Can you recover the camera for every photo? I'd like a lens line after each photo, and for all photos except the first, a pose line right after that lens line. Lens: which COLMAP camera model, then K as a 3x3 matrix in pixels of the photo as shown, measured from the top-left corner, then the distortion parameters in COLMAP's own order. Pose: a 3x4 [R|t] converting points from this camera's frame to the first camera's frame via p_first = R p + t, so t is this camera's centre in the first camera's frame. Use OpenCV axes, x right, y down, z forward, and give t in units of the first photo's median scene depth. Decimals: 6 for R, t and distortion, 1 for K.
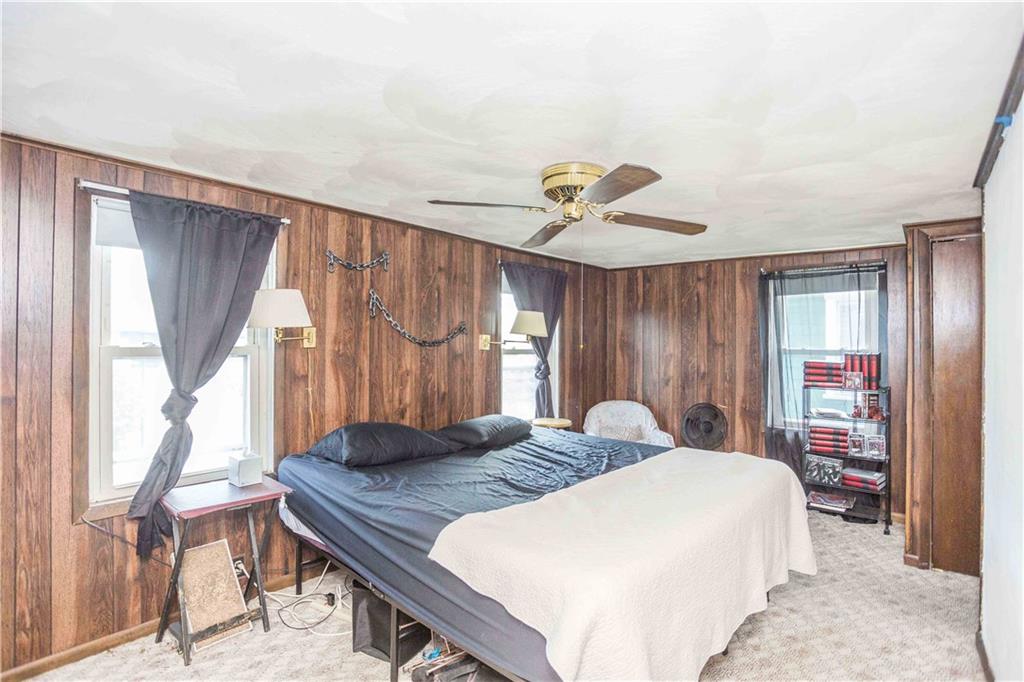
lens RADIAL K [[496.2, 0, 512.0], [0, 496.2, 341.0], [0, 0, 1]] dist [-0.061176, 0.000195]
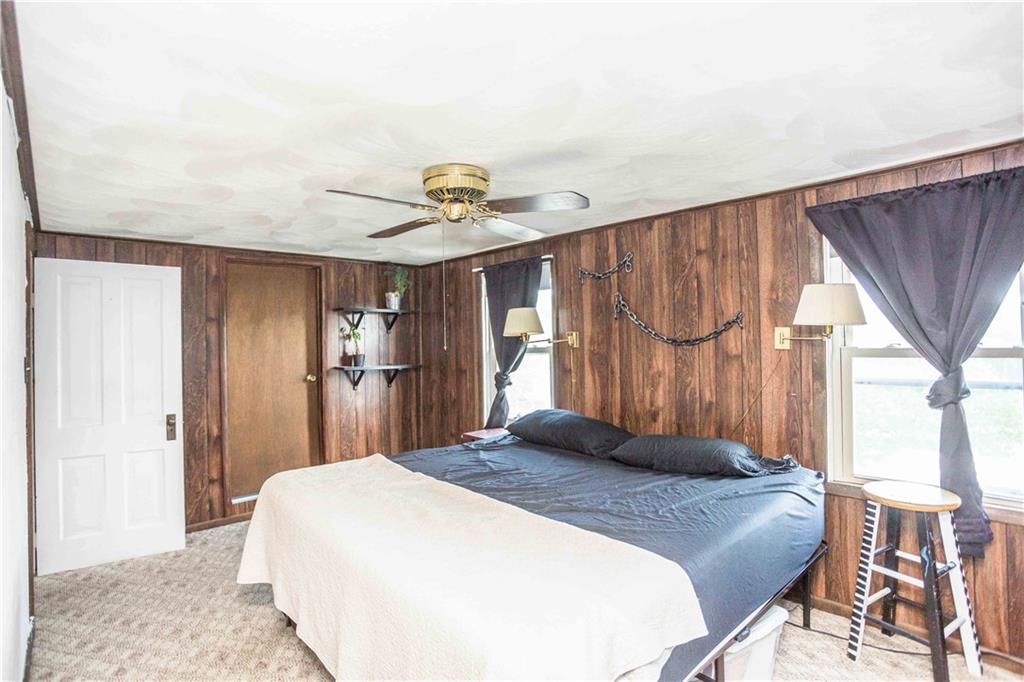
lens RADIAL K [[496.2, 0, 512.0], [0, 496.2, 341.0], [0, 0, 1]] dist [-0.061176, 0.000195]
pose [[-0.080129, -0.020220, -0.996579, 0.751777], [0.013464, 0.999681, -0.021365, 0.018336], [0.996694, -0.015130, -0.079832, 0.807673]]
